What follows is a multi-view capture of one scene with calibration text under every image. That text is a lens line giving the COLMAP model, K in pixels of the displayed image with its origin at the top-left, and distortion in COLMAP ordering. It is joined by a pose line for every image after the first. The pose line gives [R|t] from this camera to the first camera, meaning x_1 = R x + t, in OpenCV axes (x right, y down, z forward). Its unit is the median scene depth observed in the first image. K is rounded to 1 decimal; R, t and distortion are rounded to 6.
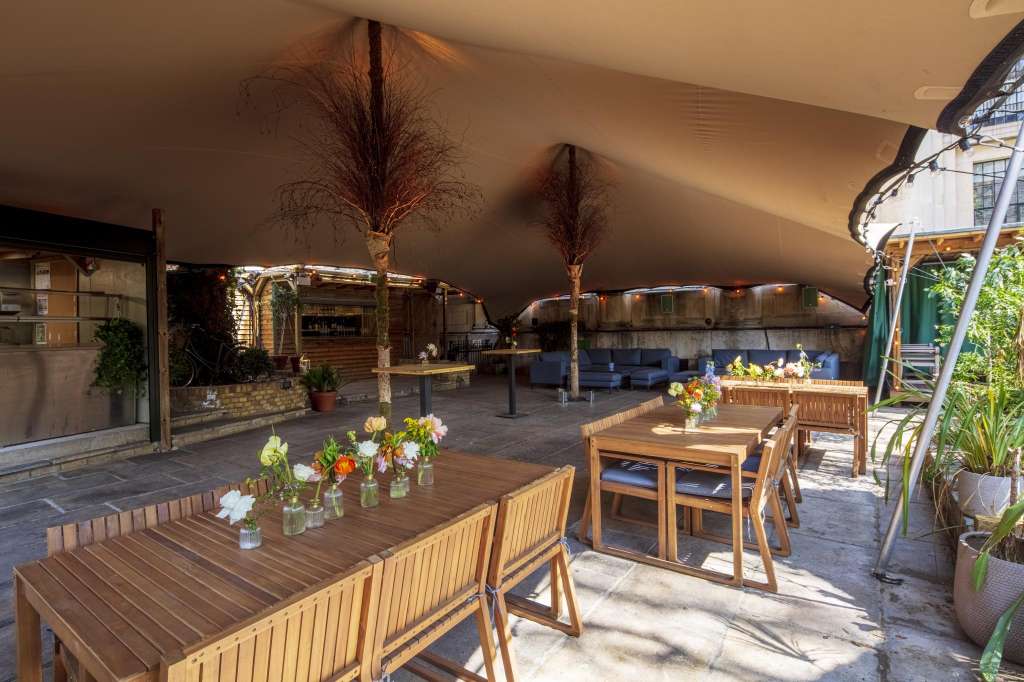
lens RADIAL K [[392.6, 0, 512.4], [0, 392.6, 345.8], [0, 0, 1]] dist [-0.013677, -0.000027]
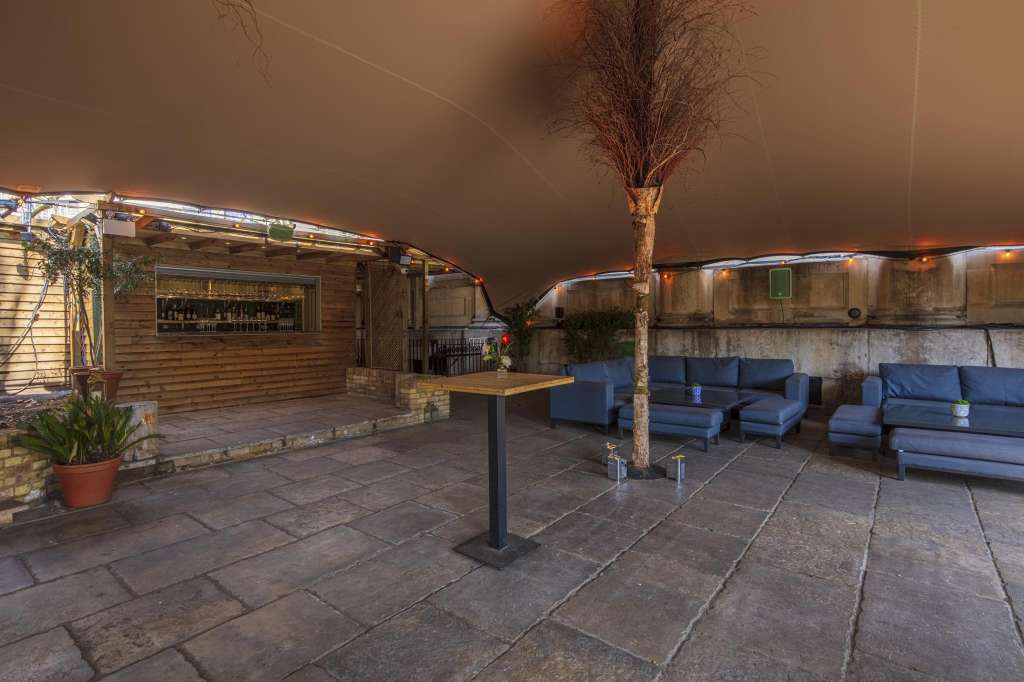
lens RADIAL K [[392.6, 0, 512.4], [0, 392.6, 345.8], [0, 0, 1]] dist [-0.013677, -0.000027]
pose [[0.998035, 0.013446, -0.061203, 0.022376], [-0.012471, 0.999789, 0.016295, -0.016818], [0.061410, -0.015500, 0.997992, 0.387597]]
